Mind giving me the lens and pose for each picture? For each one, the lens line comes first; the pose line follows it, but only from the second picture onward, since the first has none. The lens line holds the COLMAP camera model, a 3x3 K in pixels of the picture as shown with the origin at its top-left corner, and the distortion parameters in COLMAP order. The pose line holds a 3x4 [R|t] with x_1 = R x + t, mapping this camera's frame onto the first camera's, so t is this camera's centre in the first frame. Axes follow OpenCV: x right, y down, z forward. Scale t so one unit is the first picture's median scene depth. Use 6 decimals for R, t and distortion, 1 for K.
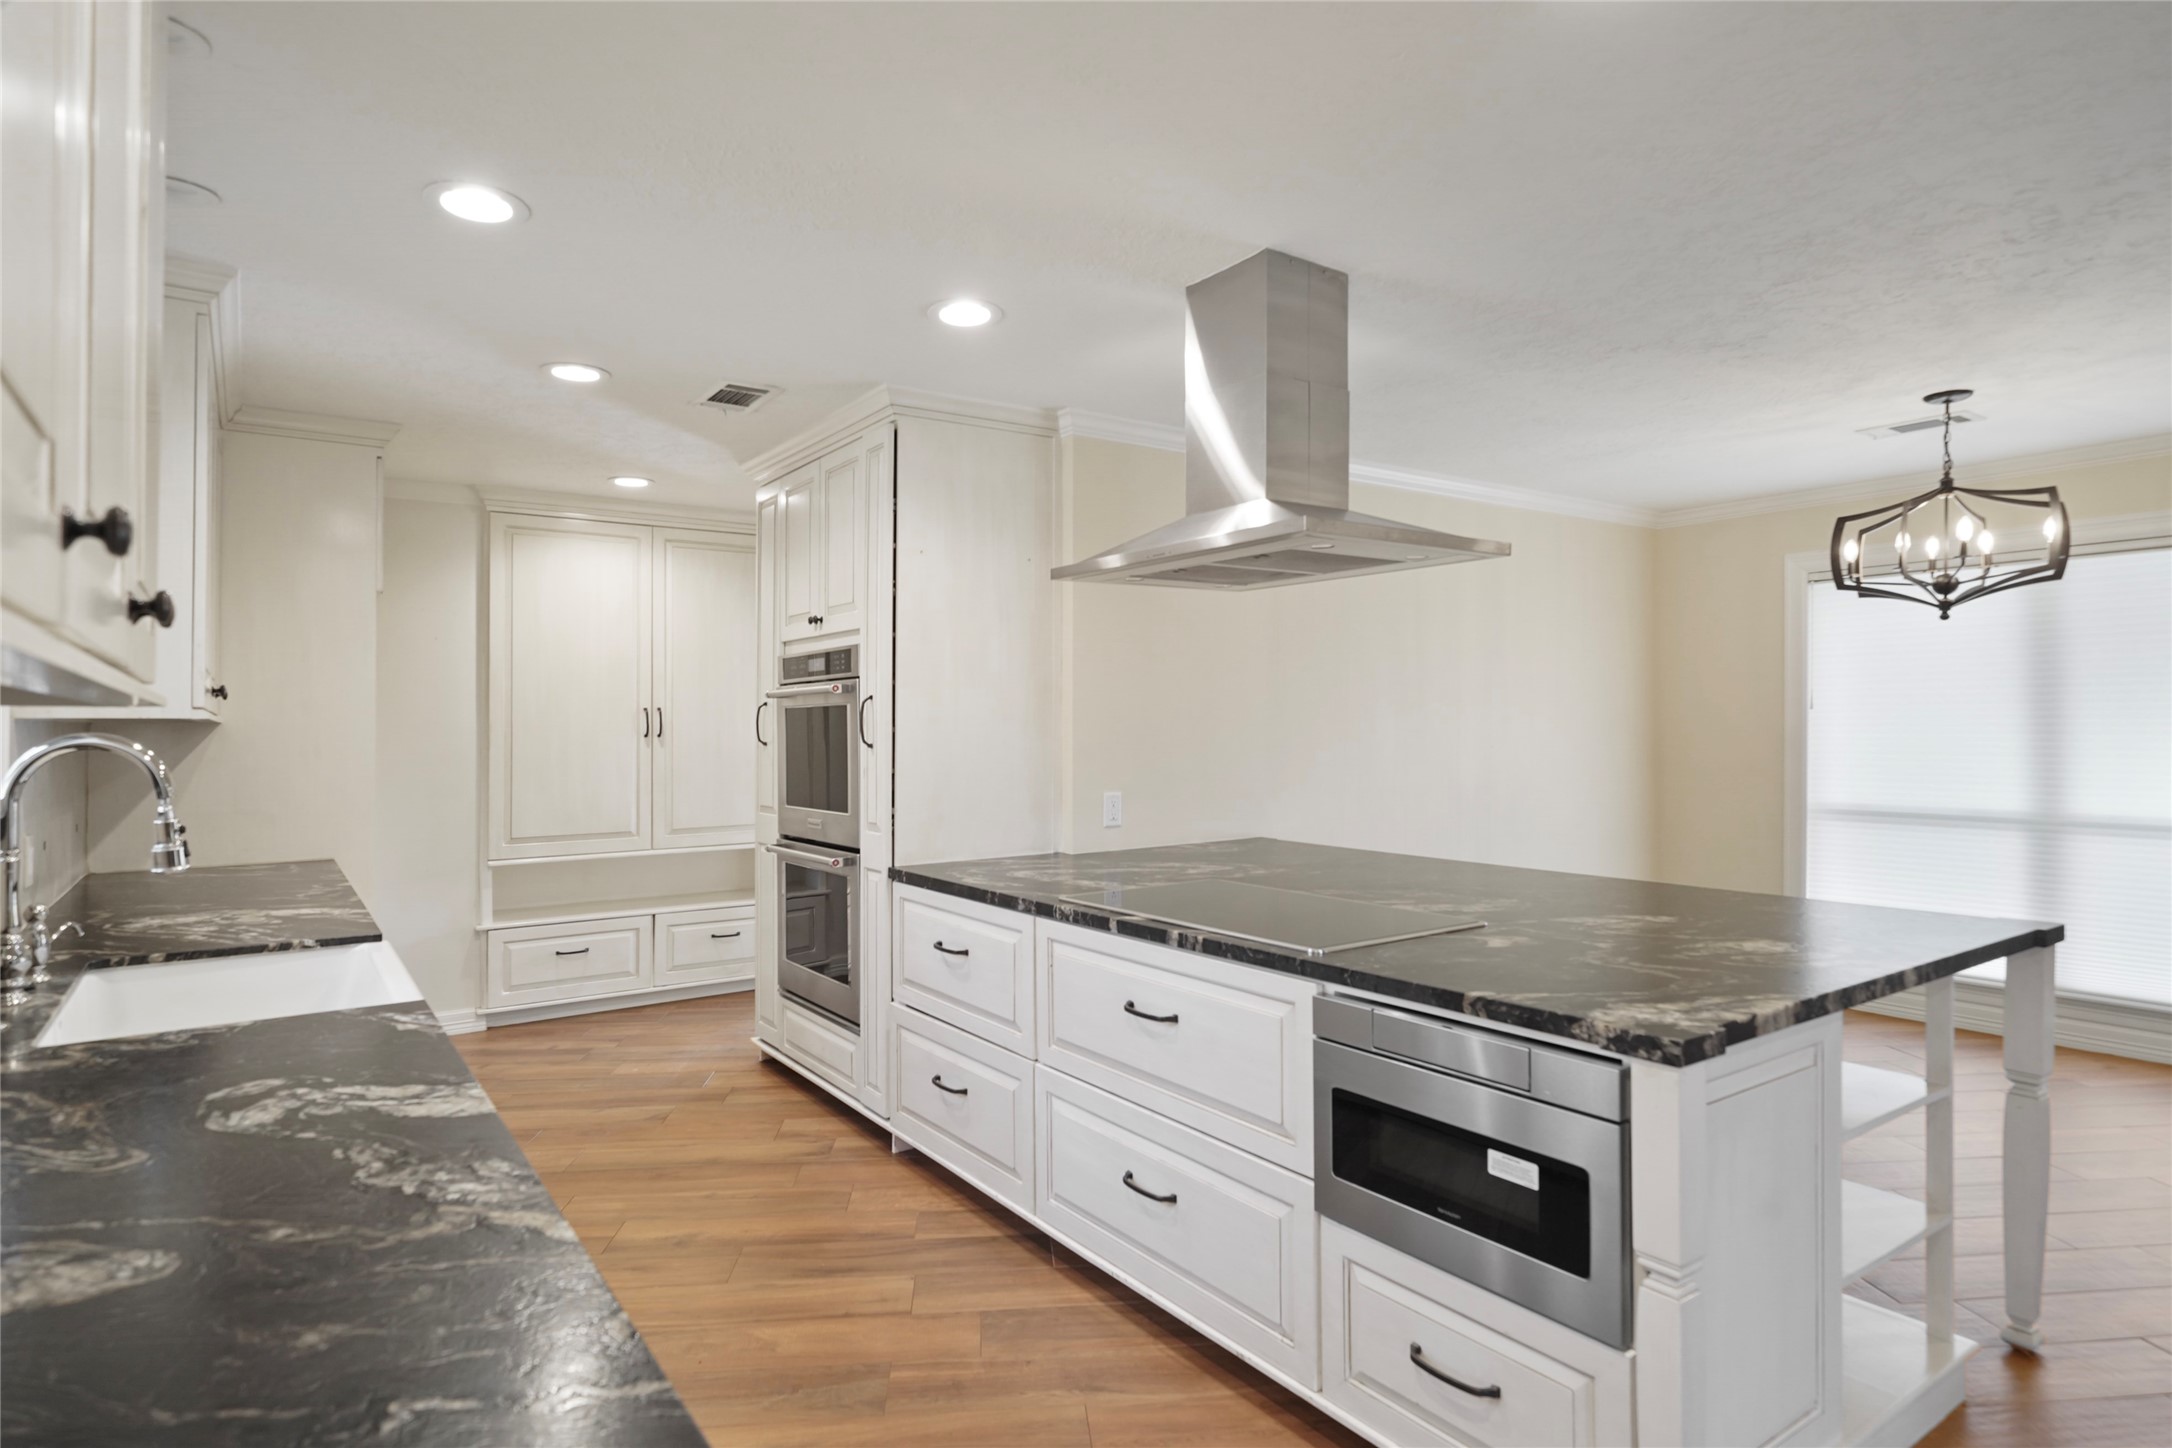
lens RADIAL K [[1181.7, 0, 1085.5], [0, 1181.7, 713.5], [0, 0, 1]] dist [-0.004290, -0.000196]
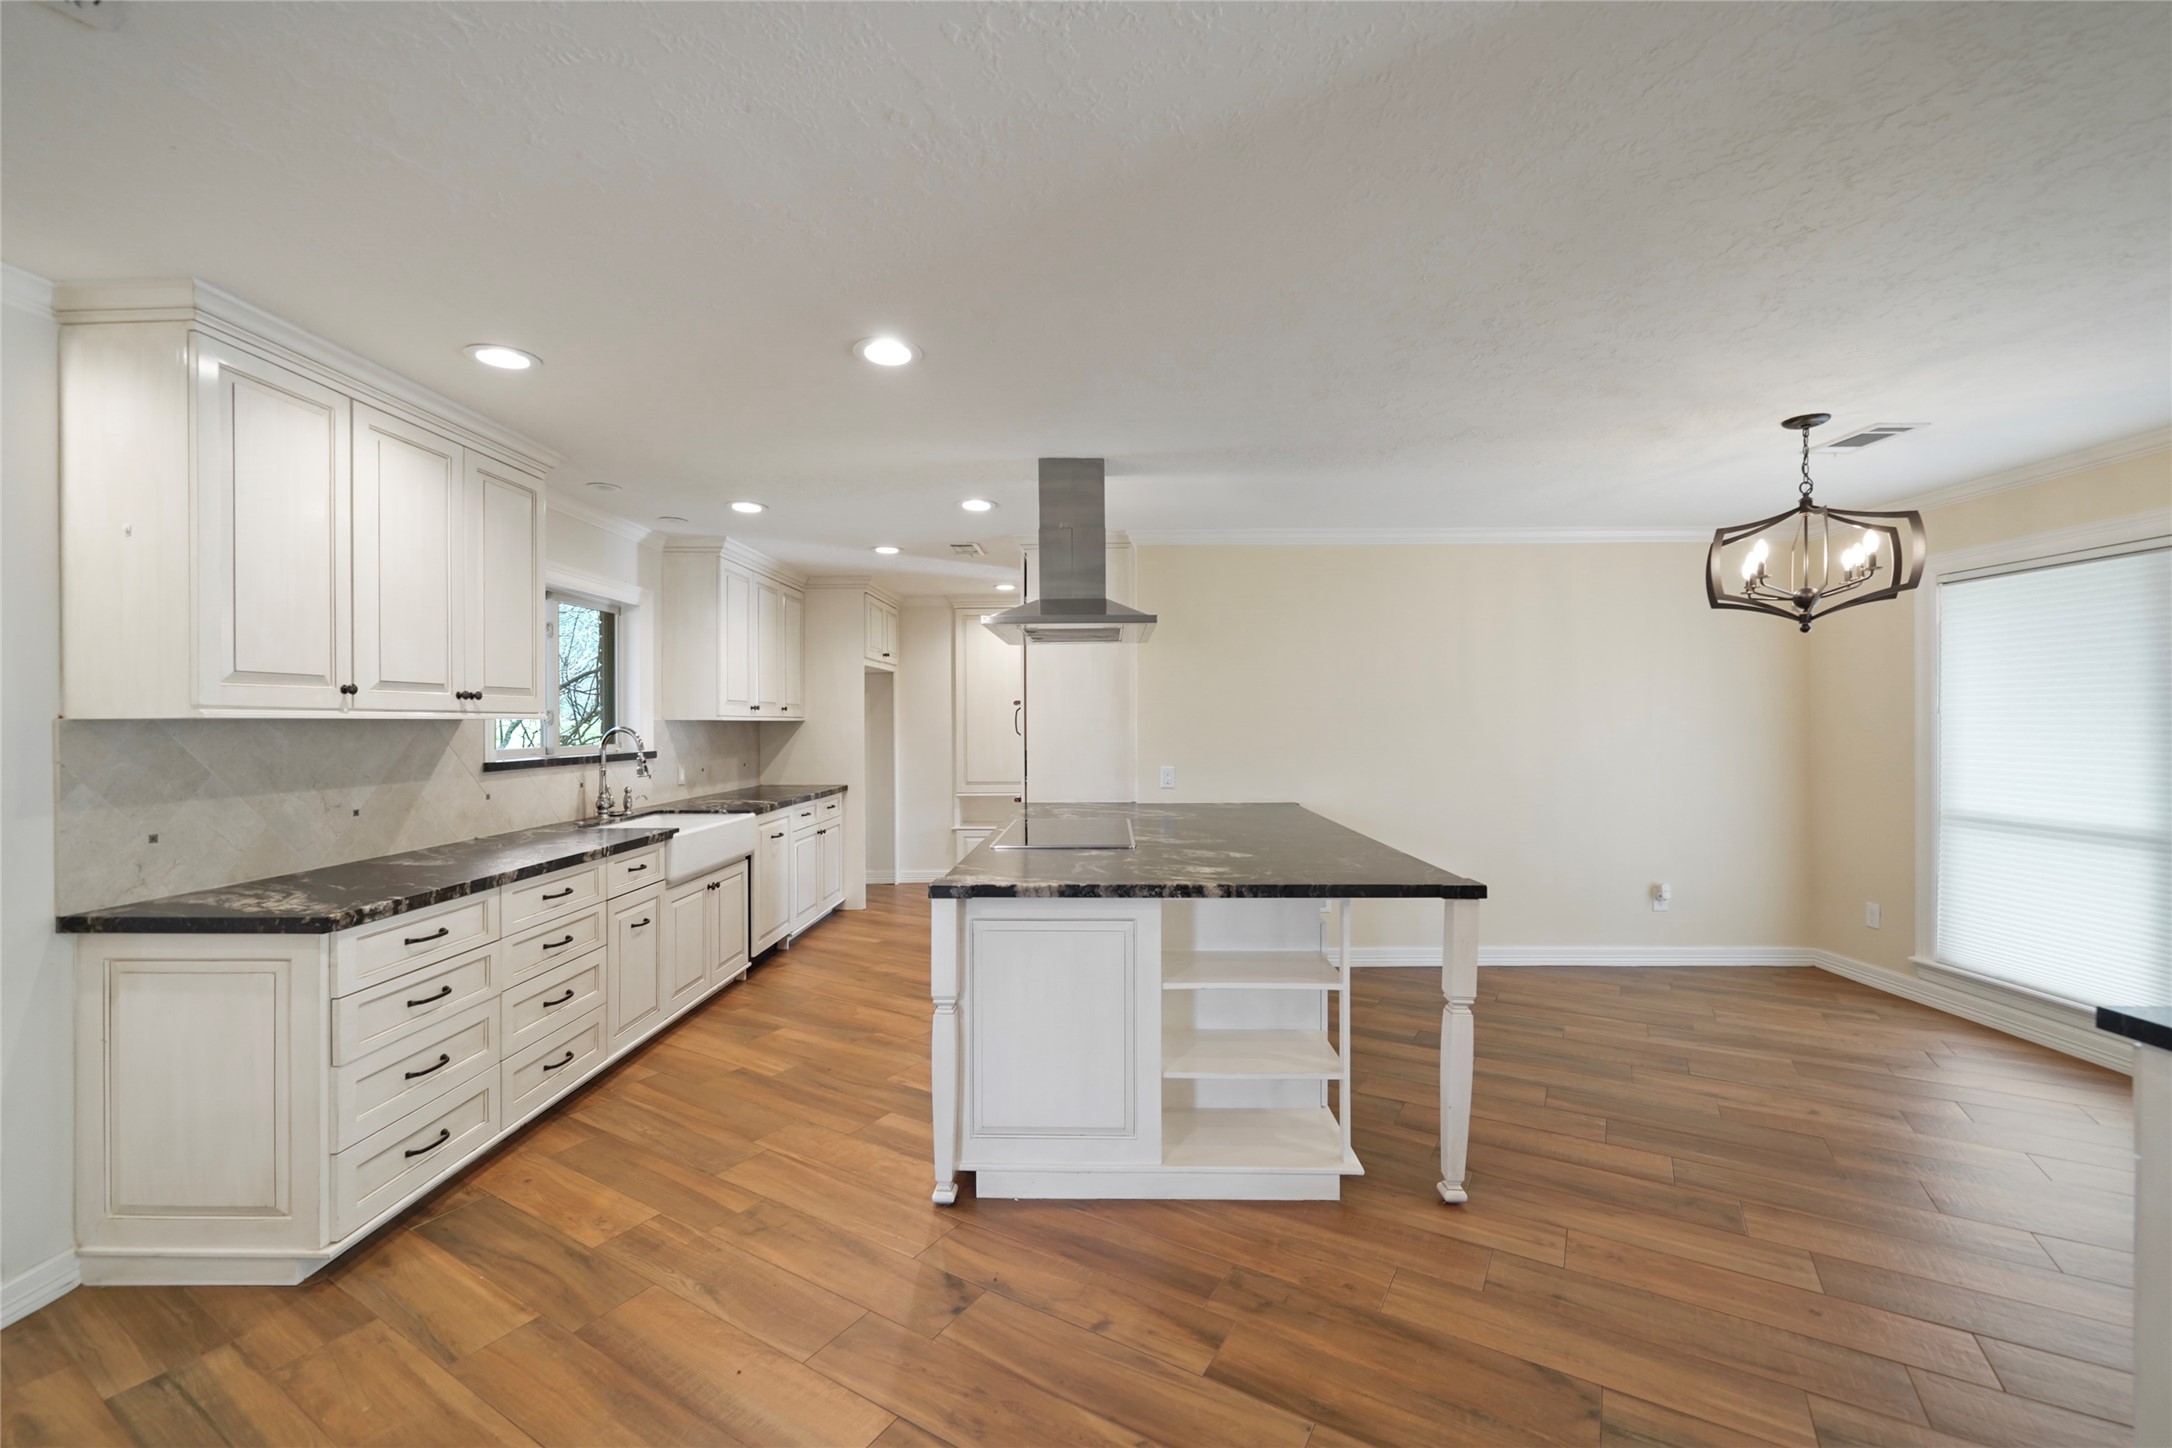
lens RADIAL K [[882.6, 0, 1088.6], [0, 882.6, 726.6], [0, 0, 1]] dist [0.000440, -0.000032]
pose [[0.807359, 0.009129, -0.589990, 0.678069], [0.001478, 0.999846, 0.017494, -0.009232], [0.590058, -0.014996, 0.807221, -0.025111]]
